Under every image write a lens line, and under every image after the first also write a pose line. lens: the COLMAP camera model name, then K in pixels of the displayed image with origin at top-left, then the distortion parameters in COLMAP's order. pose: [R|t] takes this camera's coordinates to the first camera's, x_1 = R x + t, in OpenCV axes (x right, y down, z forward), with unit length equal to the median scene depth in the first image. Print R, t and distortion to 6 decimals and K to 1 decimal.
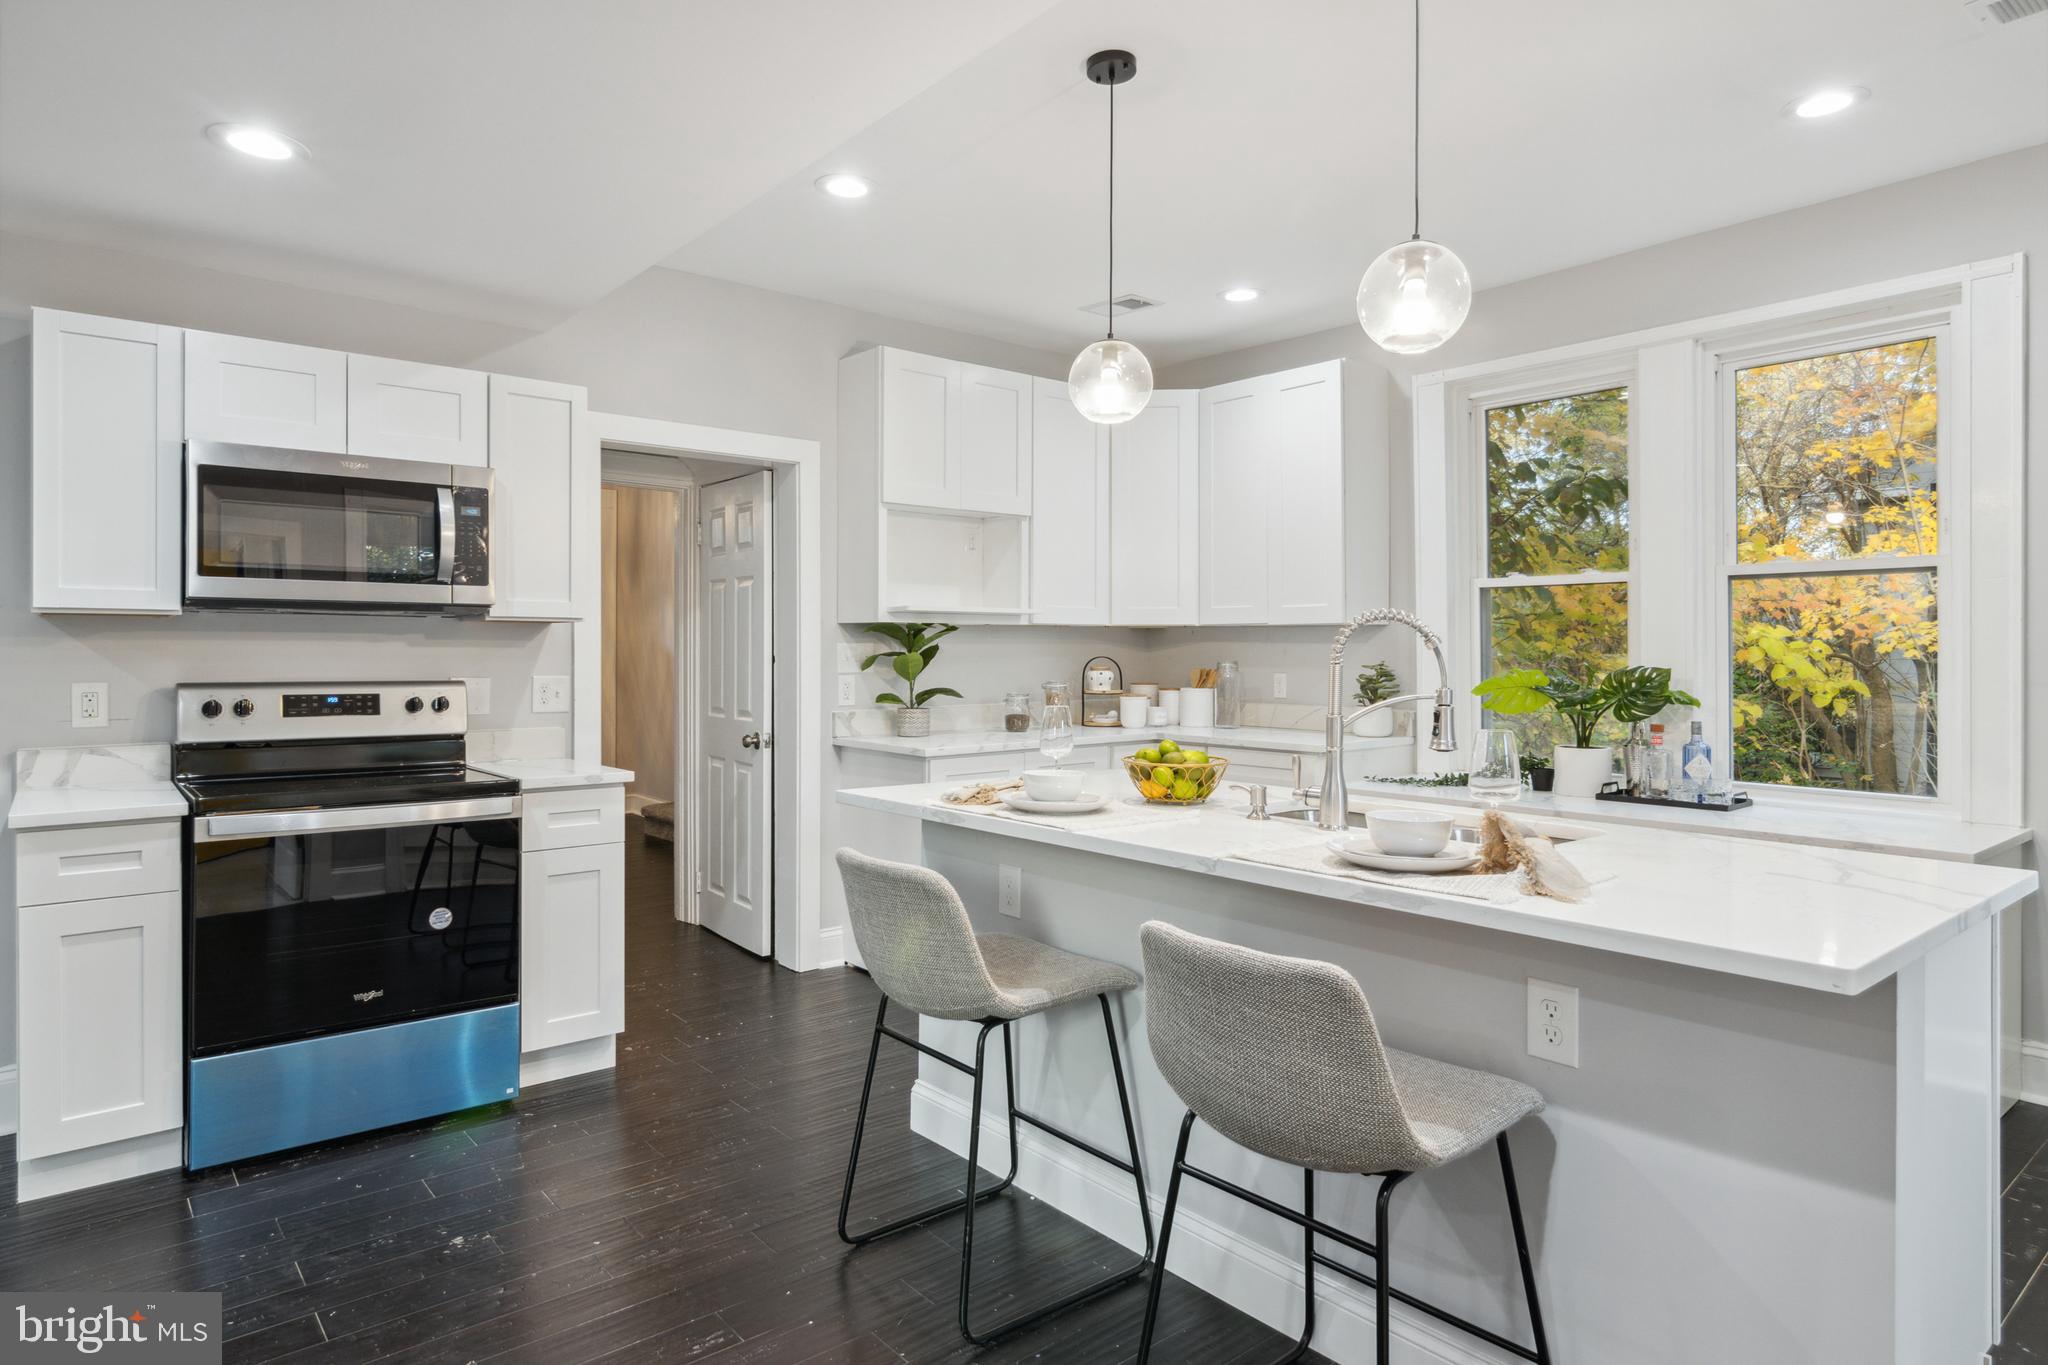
lens RADIAL K [[1163.1, 0, 1028.3], [0, 1163.1, 649.6], [0, 0, 1]] dist [0.002685, 0.001994]
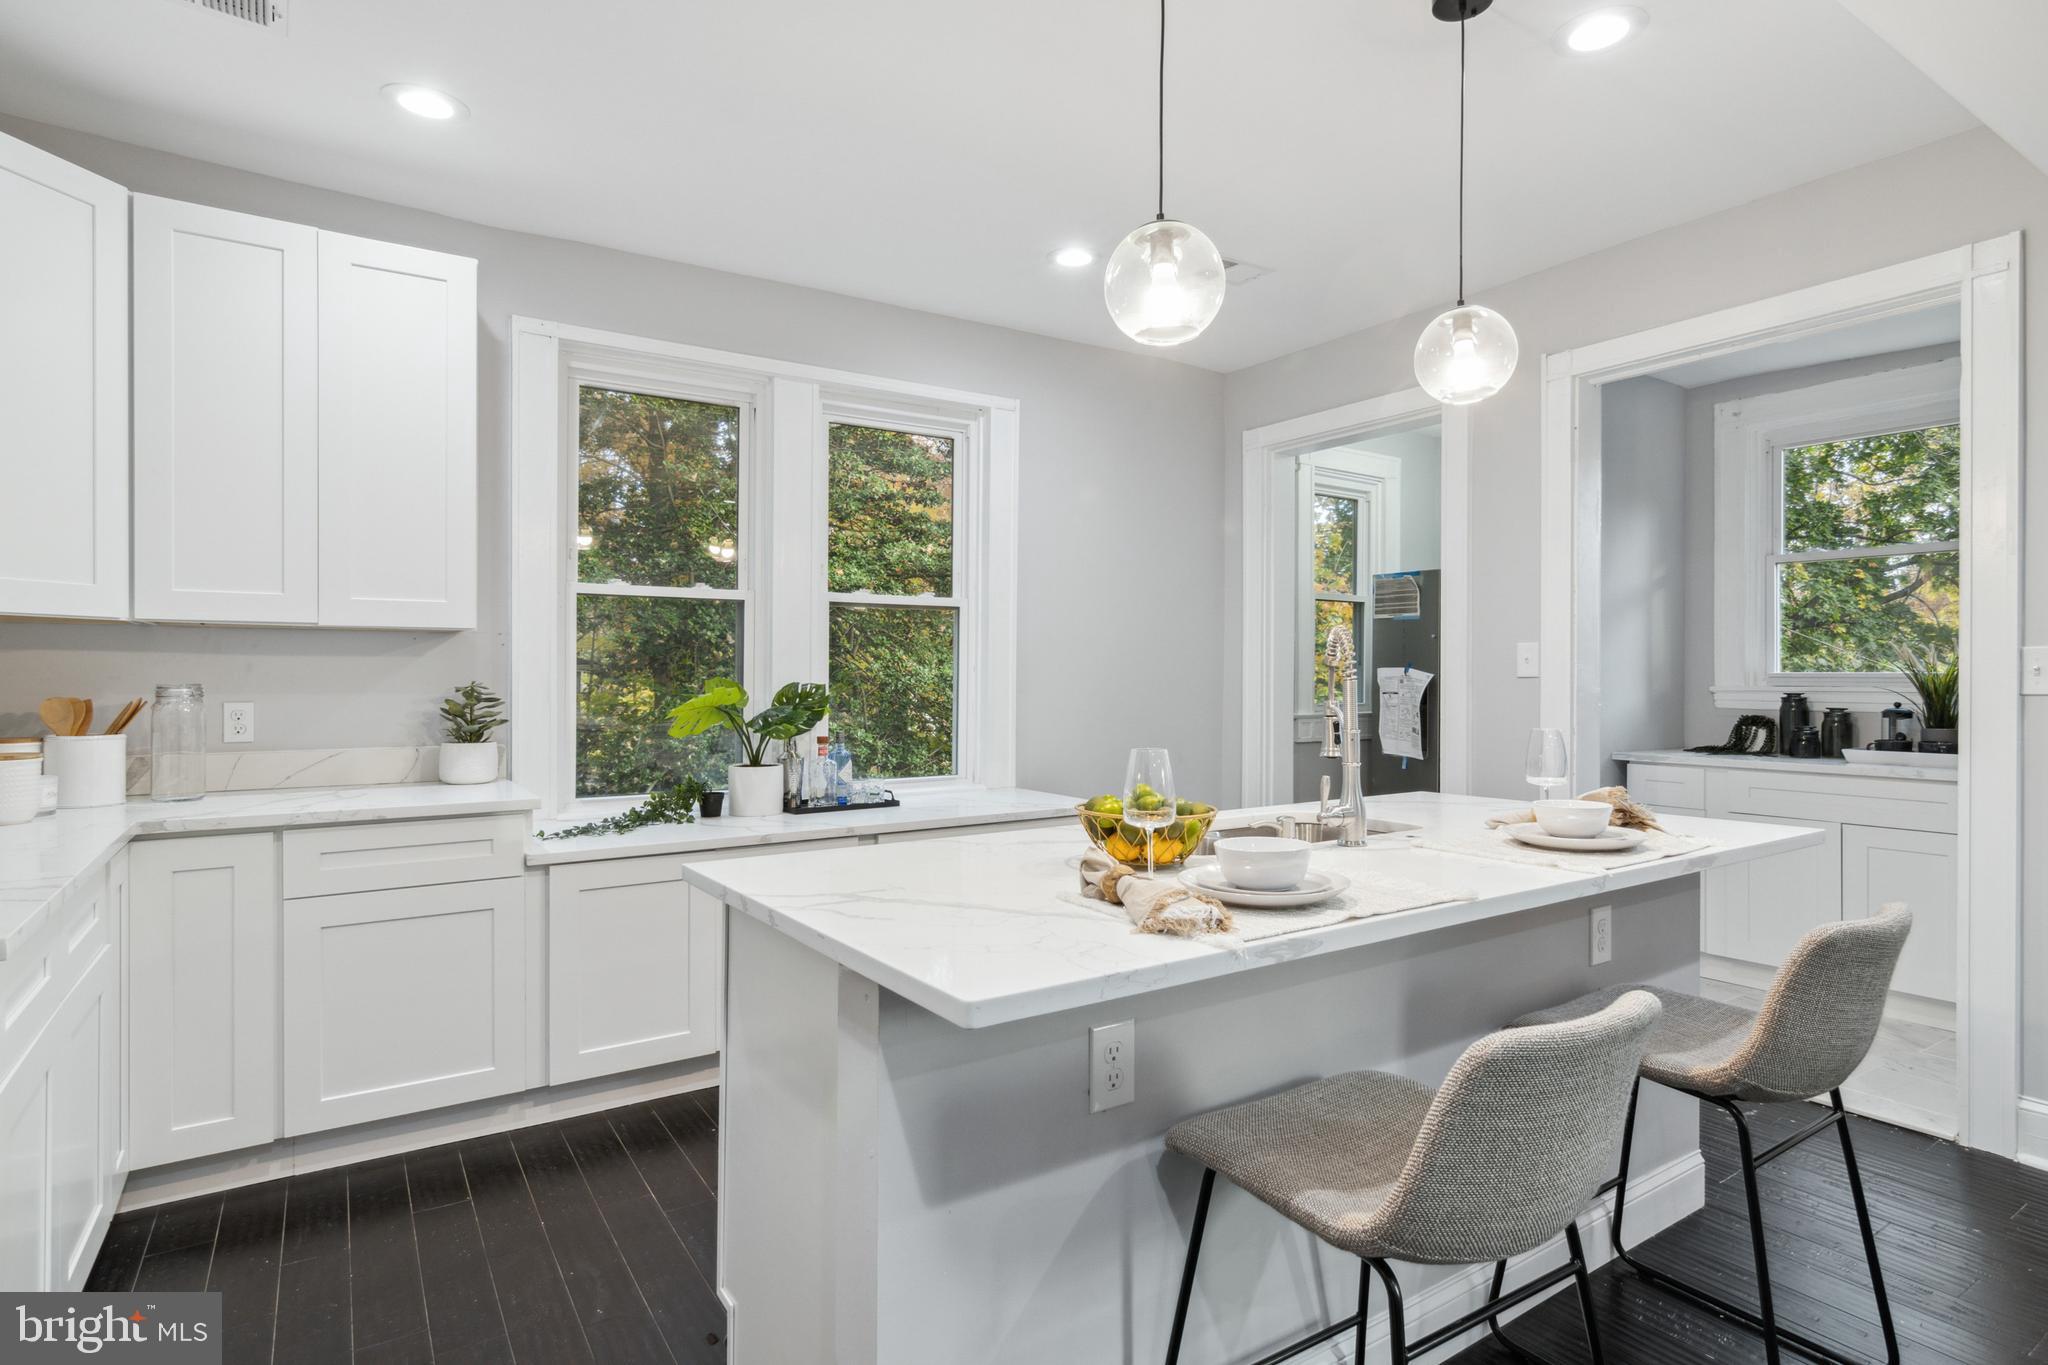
lens RADIAL K [[1050.7, 0, 1022.3], [0, 1050.7, 663.6], [0, 0, 1]] dist [0.004112, 0.000163]
pose [[0.120191, 0.007348, 0.992724, -0.382567], [-0.001587, 0.999973, -0.007209, 0.003793], [-0.992749, -0.000709, 0.120200, 0.674009]]
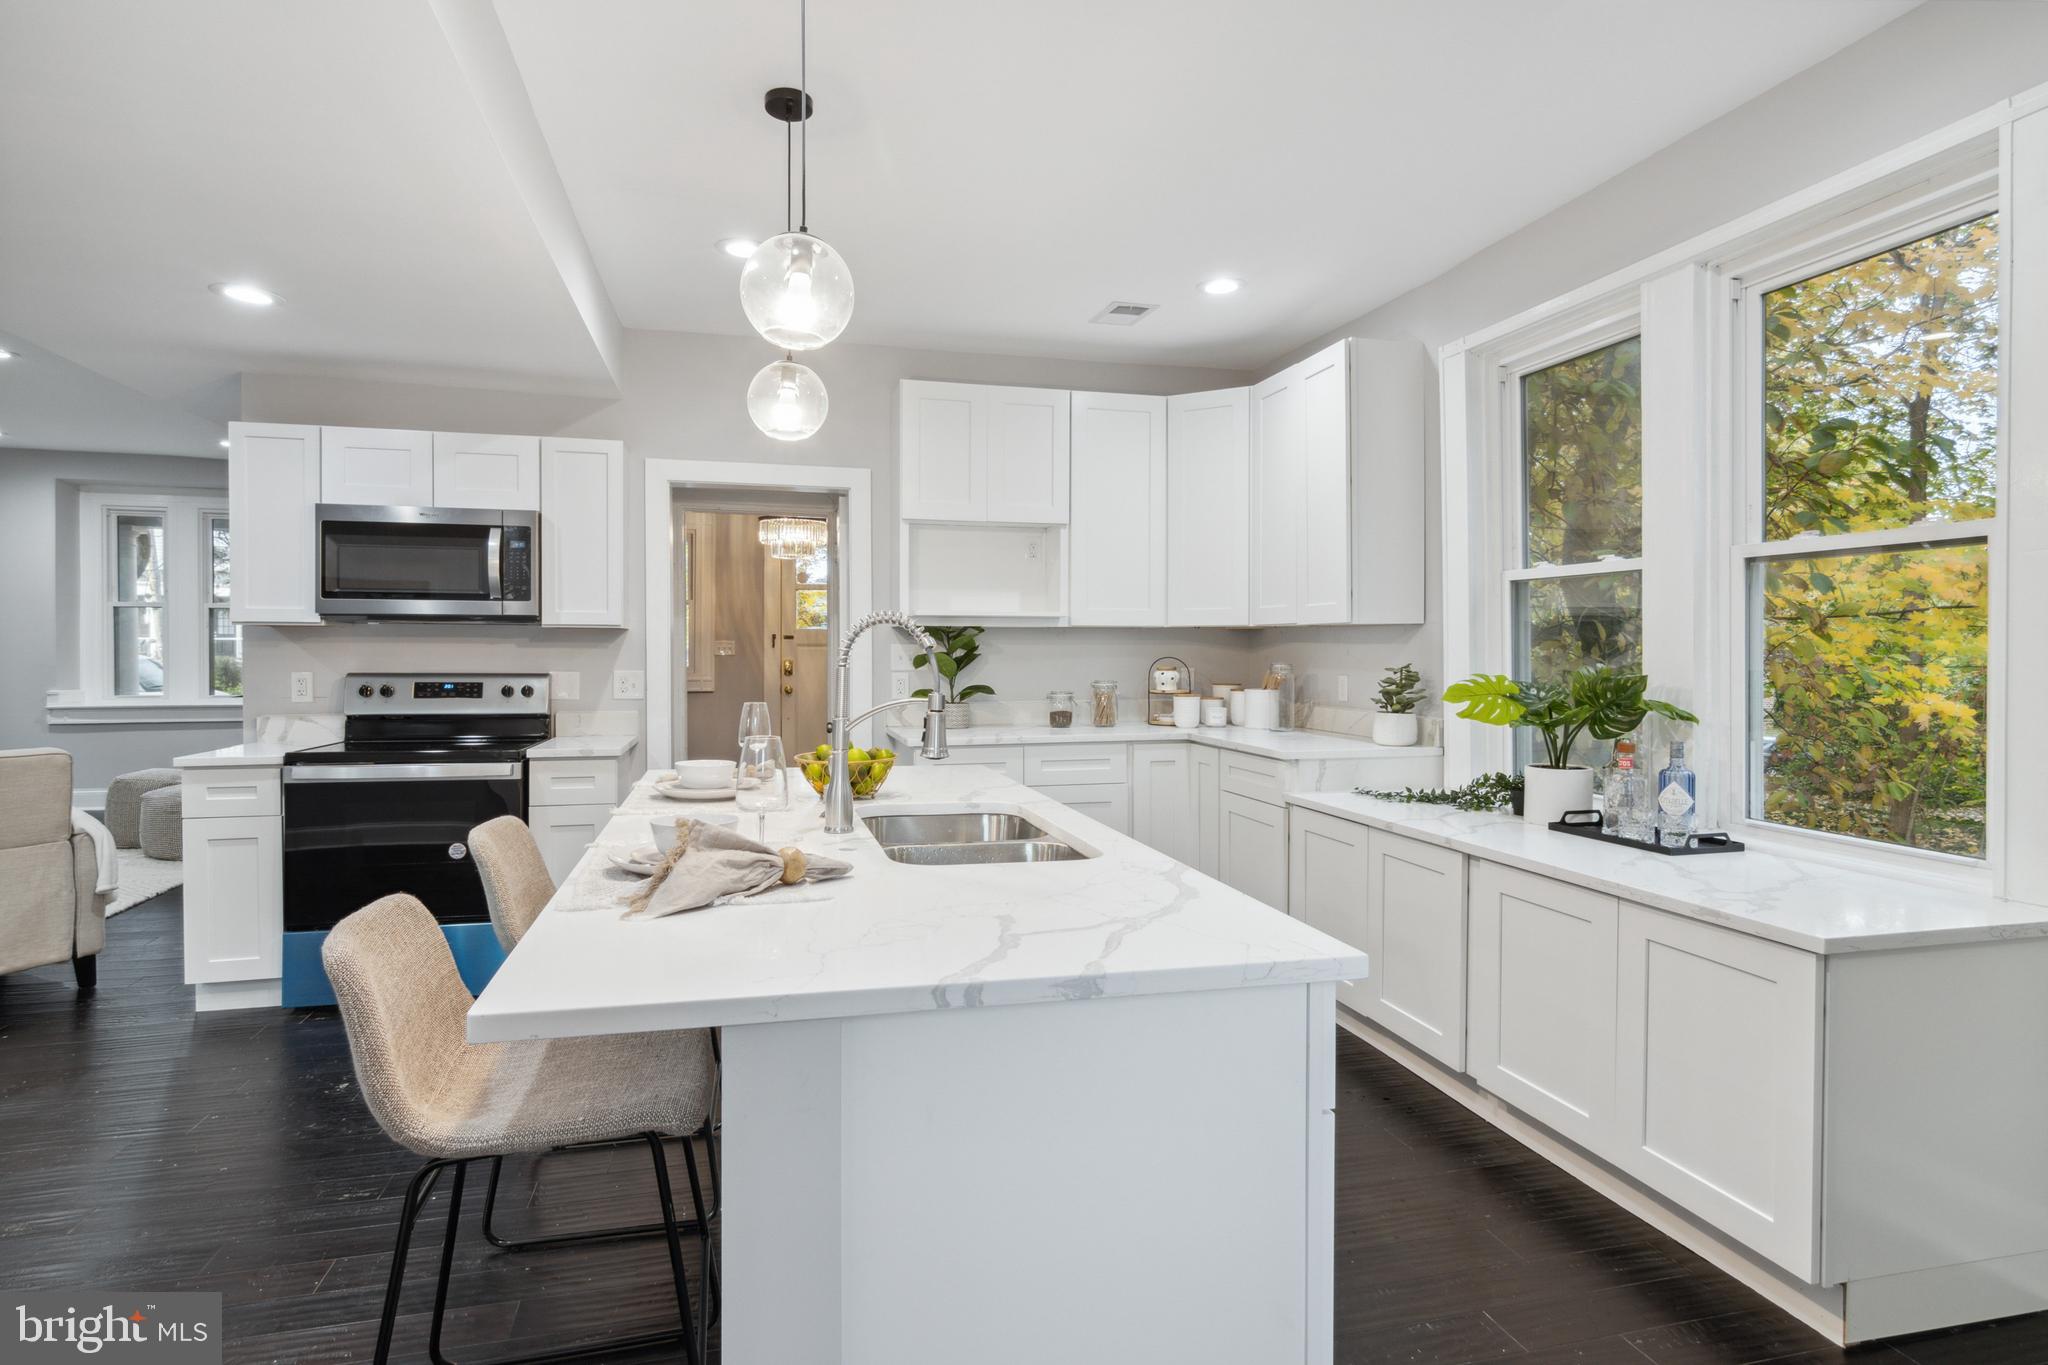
lens RADIAL K [[1050.7, 0, 1022.3], [0, 1050.7, 663.6], [0, 0, 1]] dist [0.004112, 0.000163]
pose [[0.903340, 0.007198, -0.428865, 0.455002], [-0.001191, 0.999897, 0.014273, -0.001787], [0.428924, -0.012382, 0.903256, 0.143750]]
